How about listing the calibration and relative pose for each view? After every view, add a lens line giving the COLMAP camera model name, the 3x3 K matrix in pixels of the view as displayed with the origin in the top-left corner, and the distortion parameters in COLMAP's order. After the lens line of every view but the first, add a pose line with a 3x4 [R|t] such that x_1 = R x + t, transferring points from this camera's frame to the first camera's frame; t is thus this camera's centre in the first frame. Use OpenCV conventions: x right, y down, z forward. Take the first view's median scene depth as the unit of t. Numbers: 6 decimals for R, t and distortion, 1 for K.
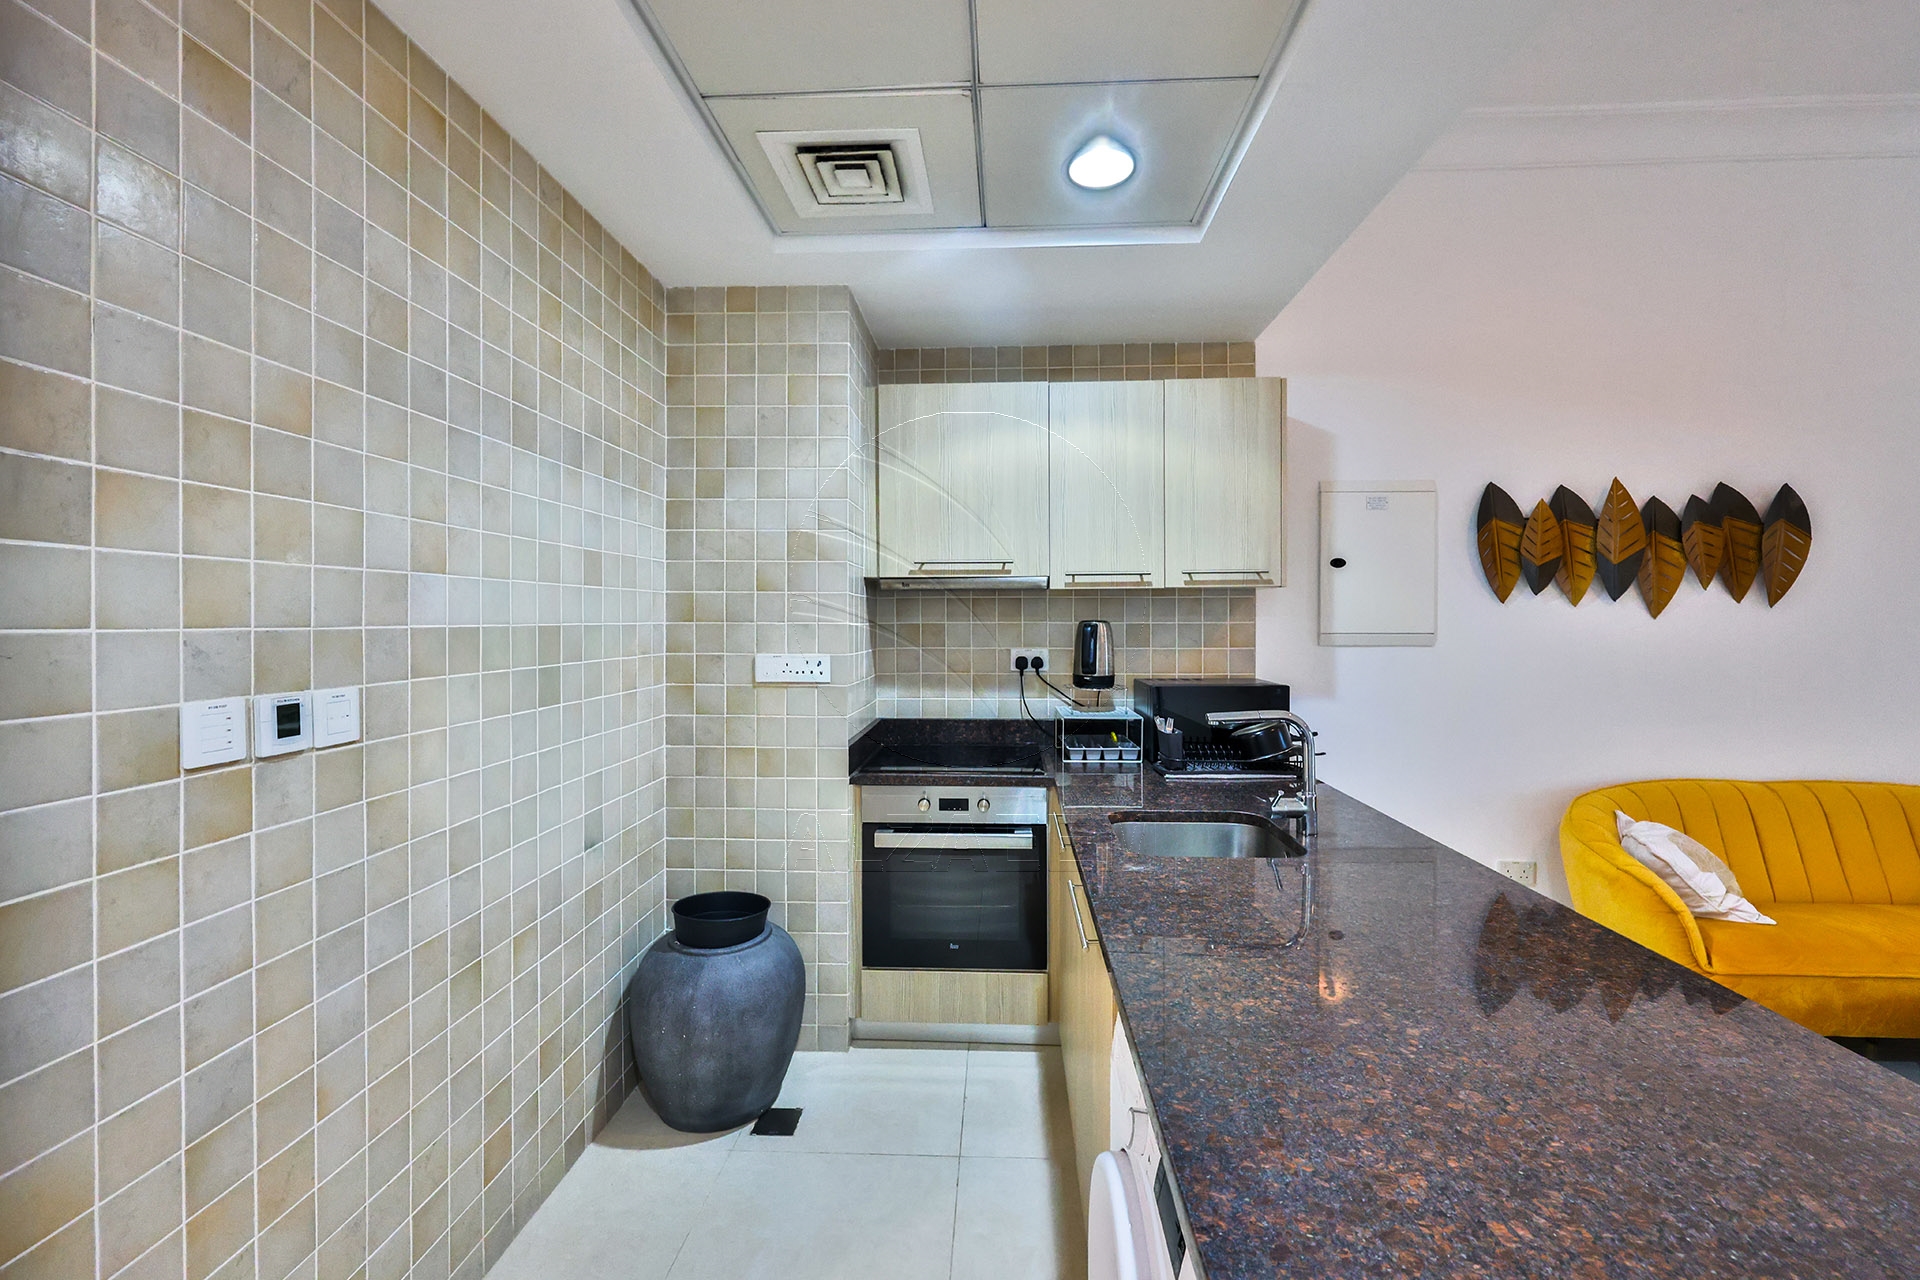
lens RADIAL K [[771.4, 0, 944.0], [0, 771.4, 636.5], [0, 0, 1]] dist [0.000407, -0.000486]
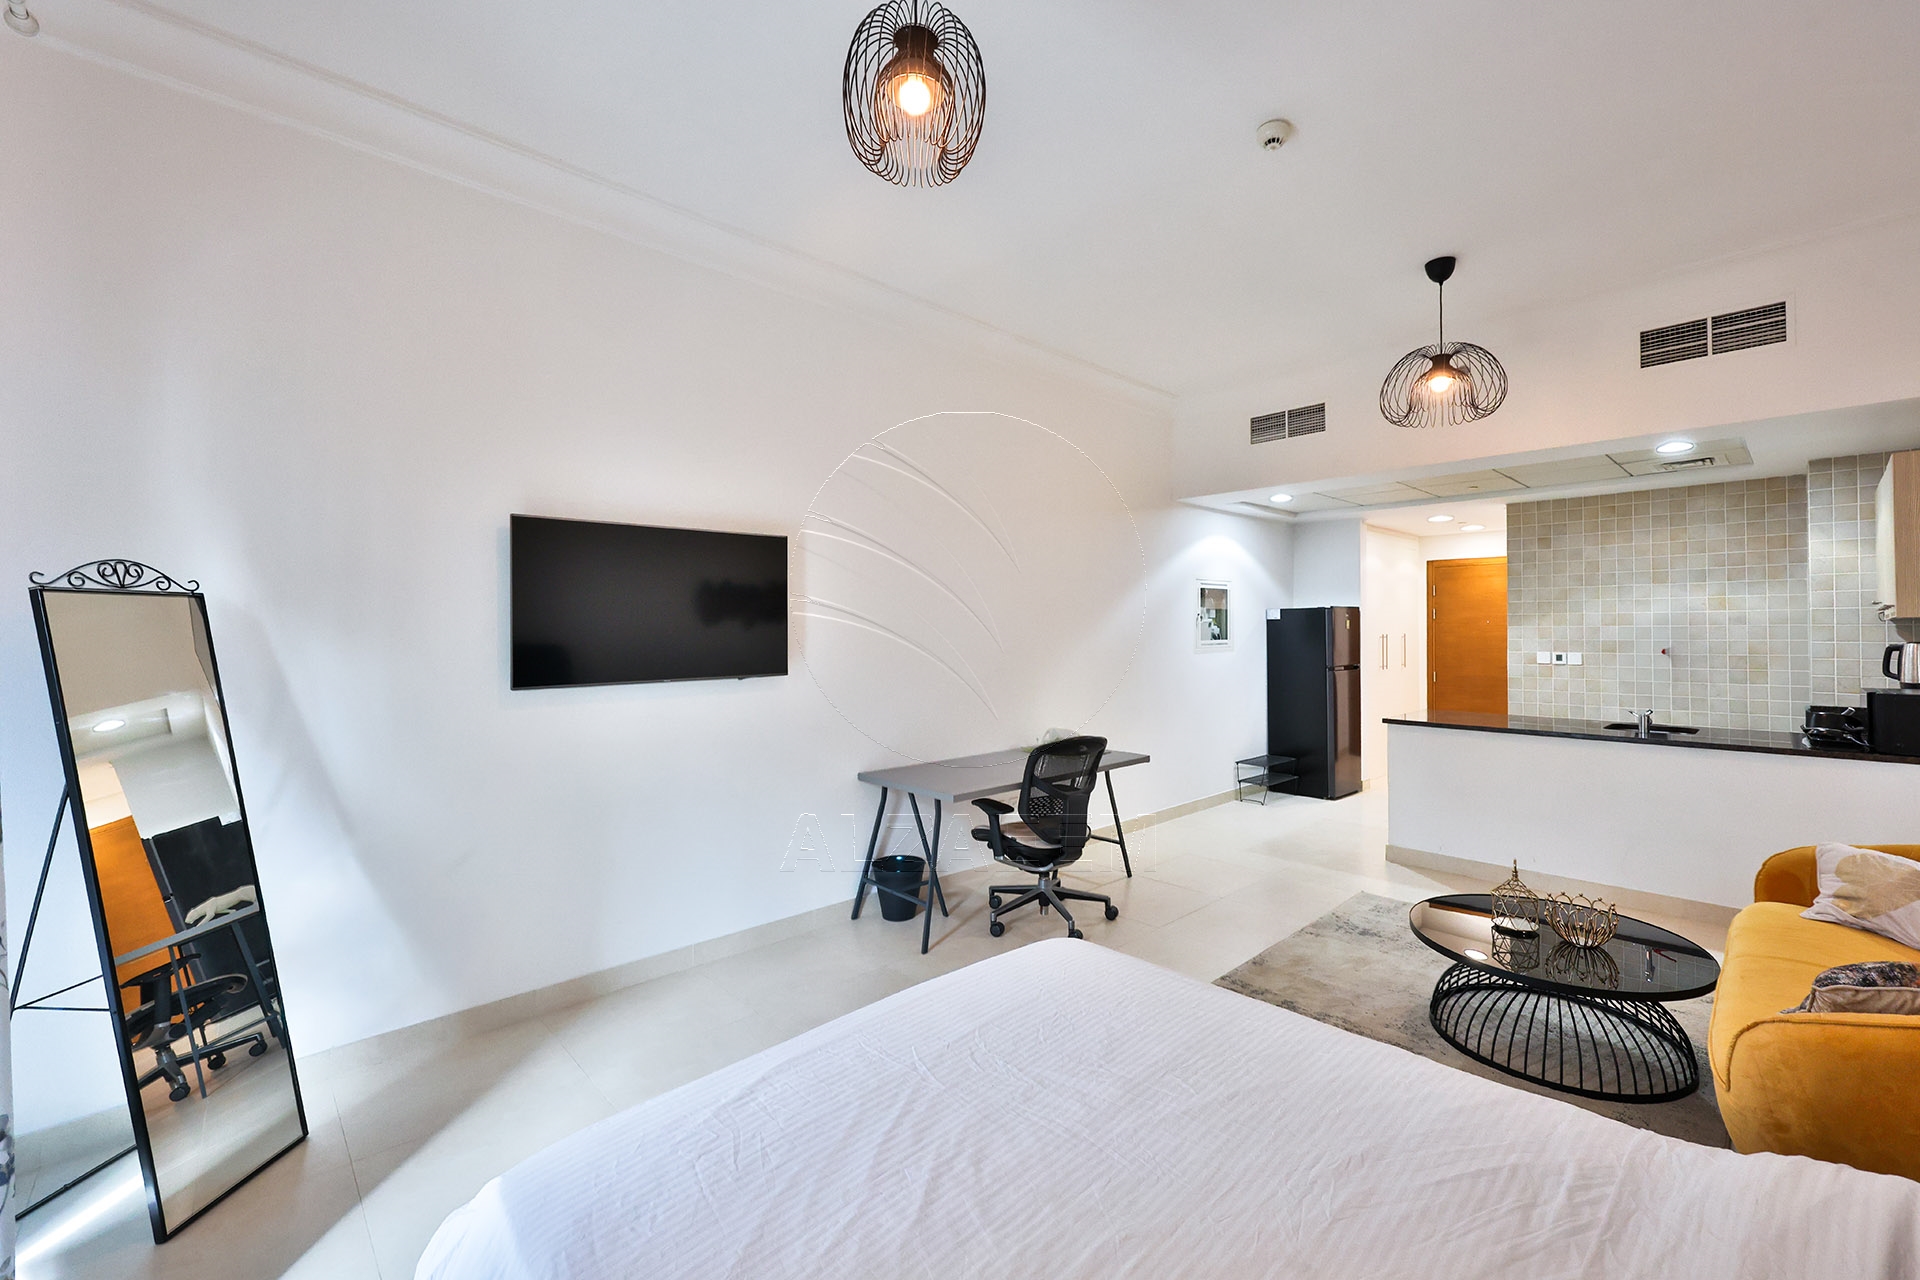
lens RADIAL K [[783.7, 0, 973.7], [0, 783.7, 627.8], [0, 0, 1]] dist [-0.007496, -0.000154]
pose [[-0.693009, 0.000614, -0.720928, 2.322096], [-0.009145, 0.999912, 0.009643, -0.043045], [0.720871, 0.013276, -0.692942, 0.753397]]
